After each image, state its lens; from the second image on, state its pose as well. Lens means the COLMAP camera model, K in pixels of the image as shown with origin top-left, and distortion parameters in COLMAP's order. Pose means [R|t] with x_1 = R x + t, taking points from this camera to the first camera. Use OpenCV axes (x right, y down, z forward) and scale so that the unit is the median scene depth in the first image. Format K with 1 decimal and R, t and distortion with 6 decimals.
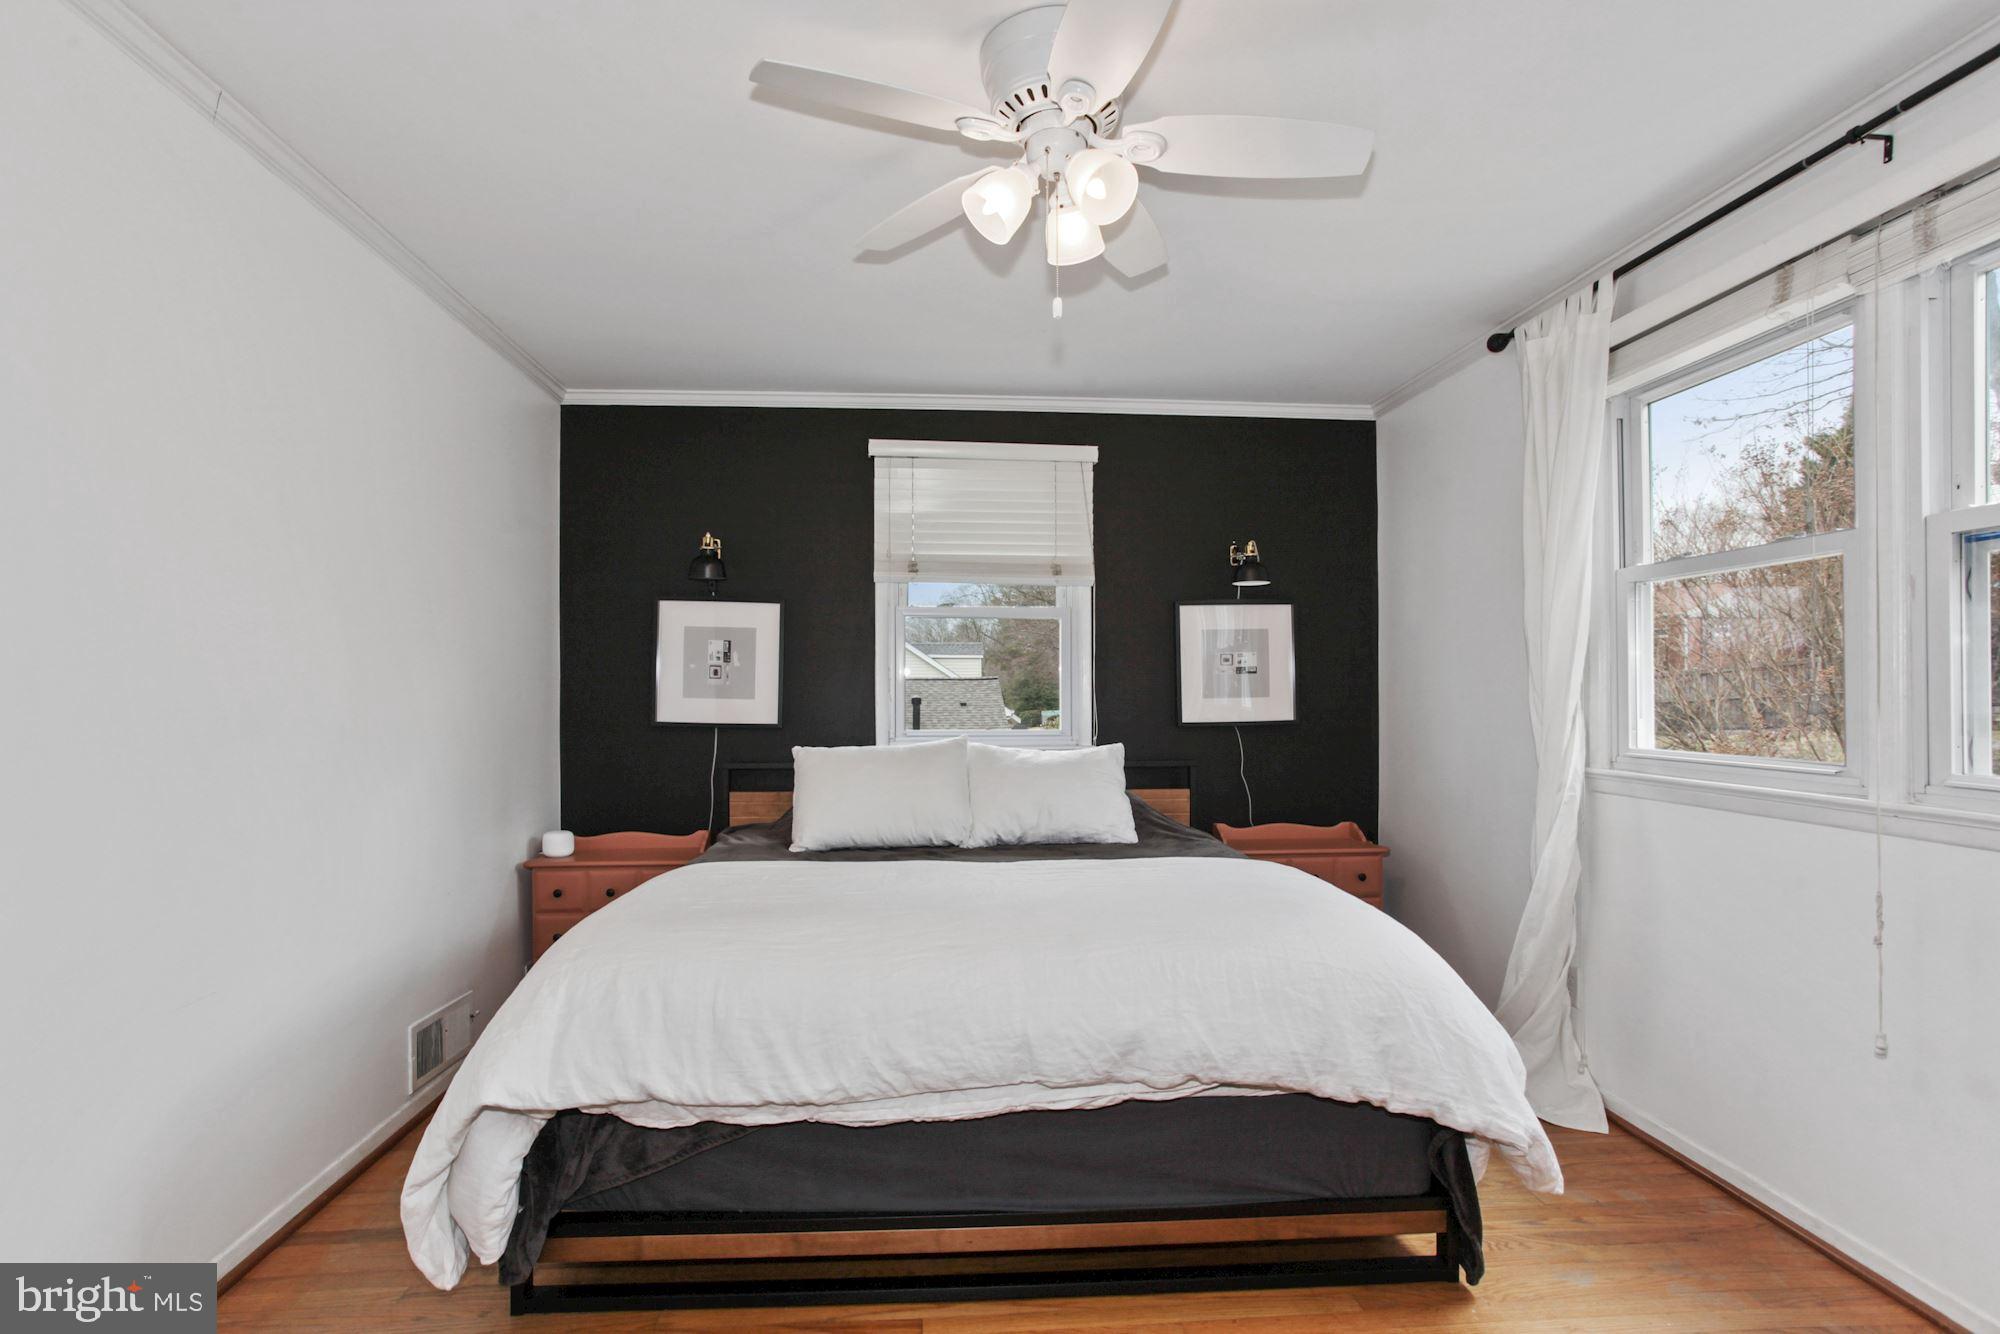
lens RADIAL K [[986.0, 0, 997.4], [0, 986.0, 676.8], [0, 0, 1]] dist [-0.062514, 0.042853]
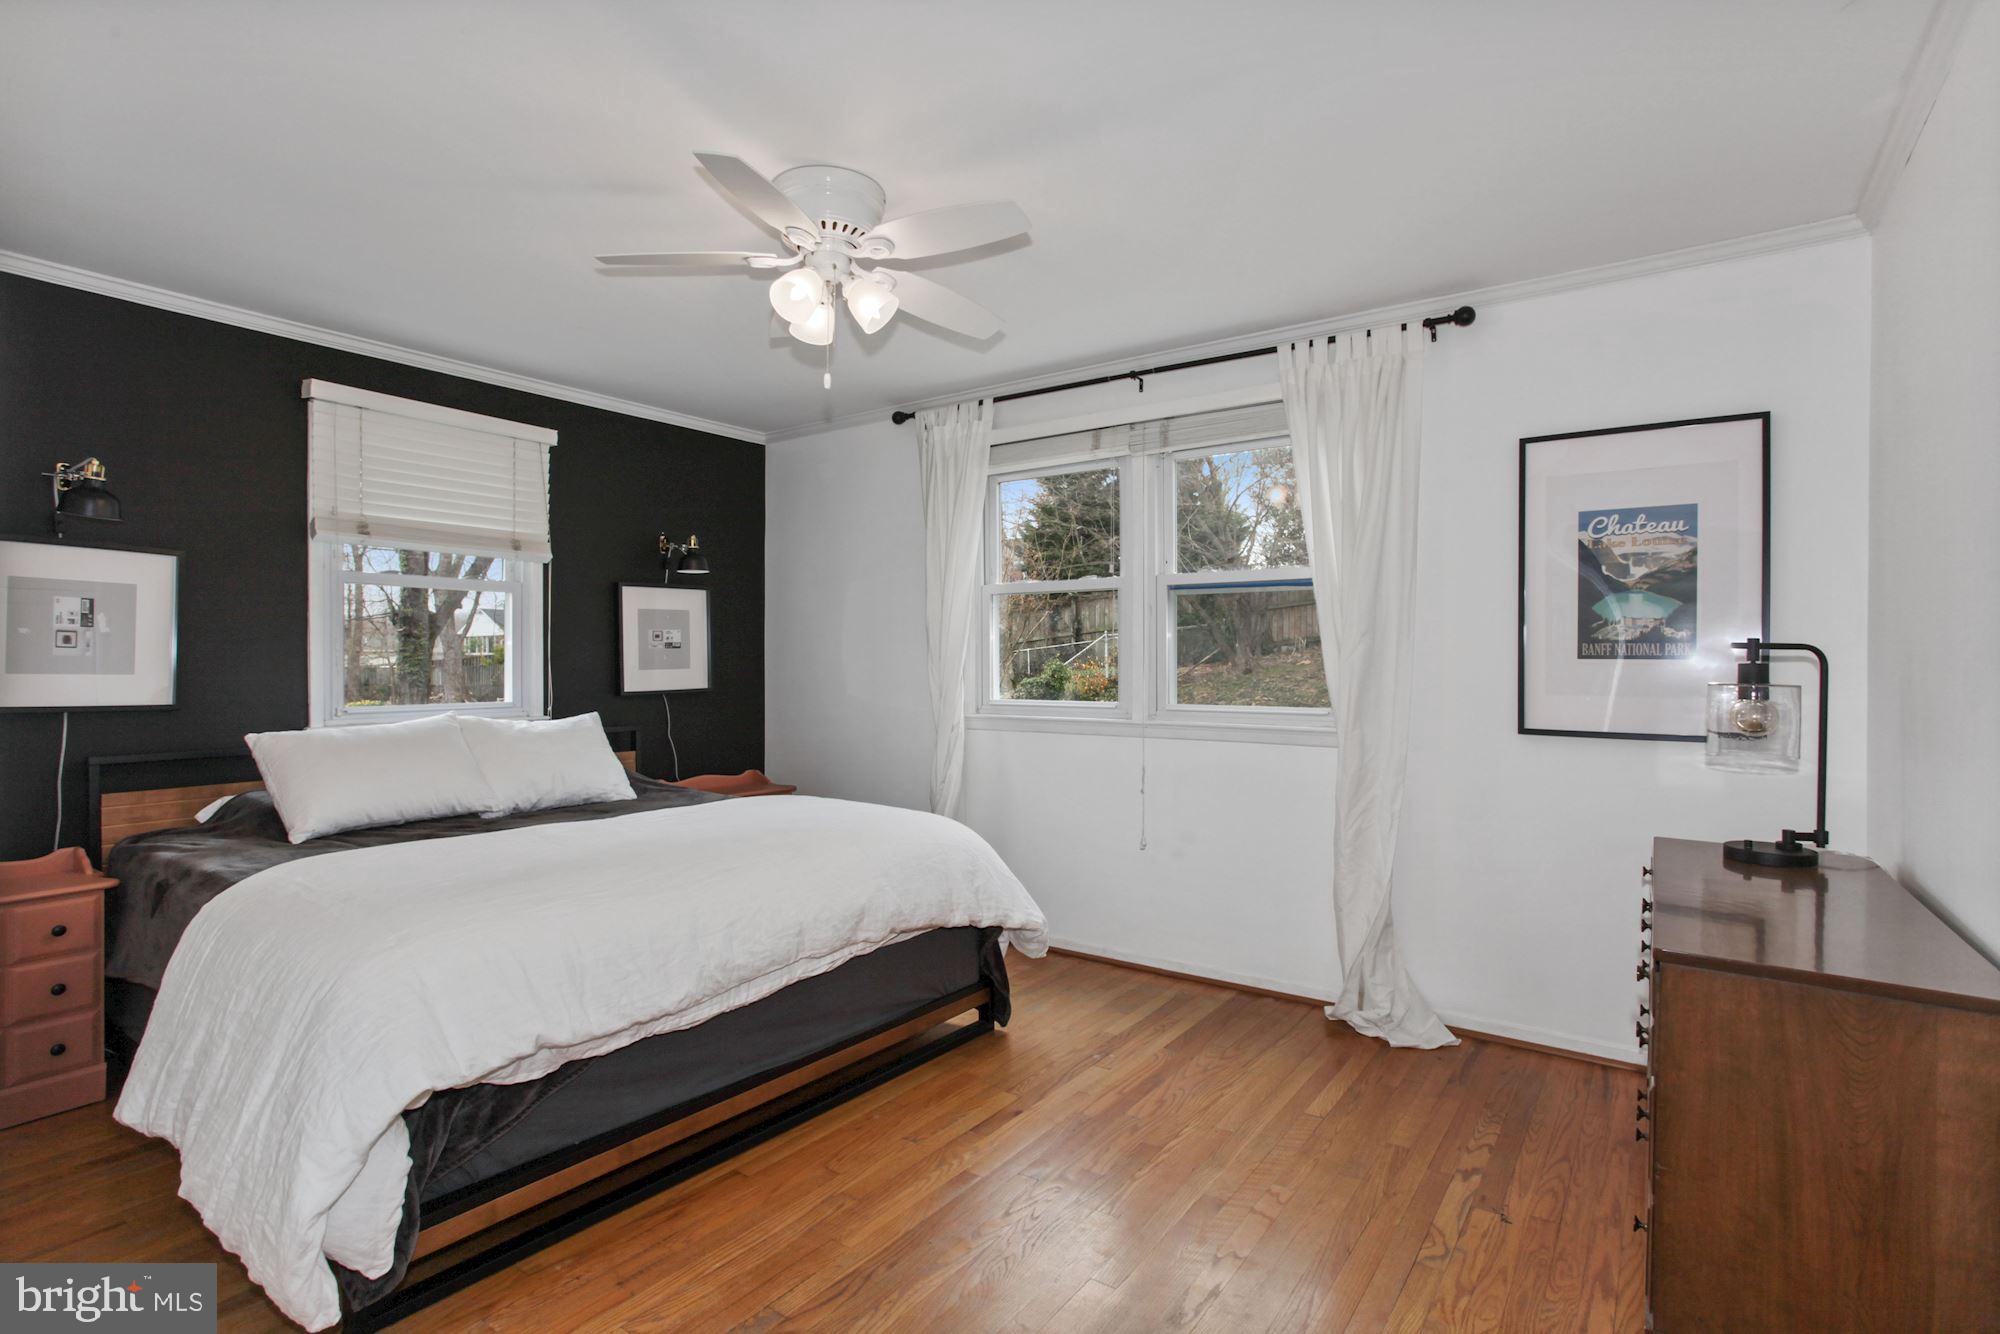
lens RADIAL K [[981.0, 0, 968.4], [0, 981.0, 657.5], [0, 0, 1]] dist [-0.031529, 0.000924]
pose [[0.659436, 0.003577, 0.751752, -0.450491], [-0.009597, 0.999947, 0.003660, 0.000043], [-0.751699, -0.009628, 0.659436, -0.021910]]
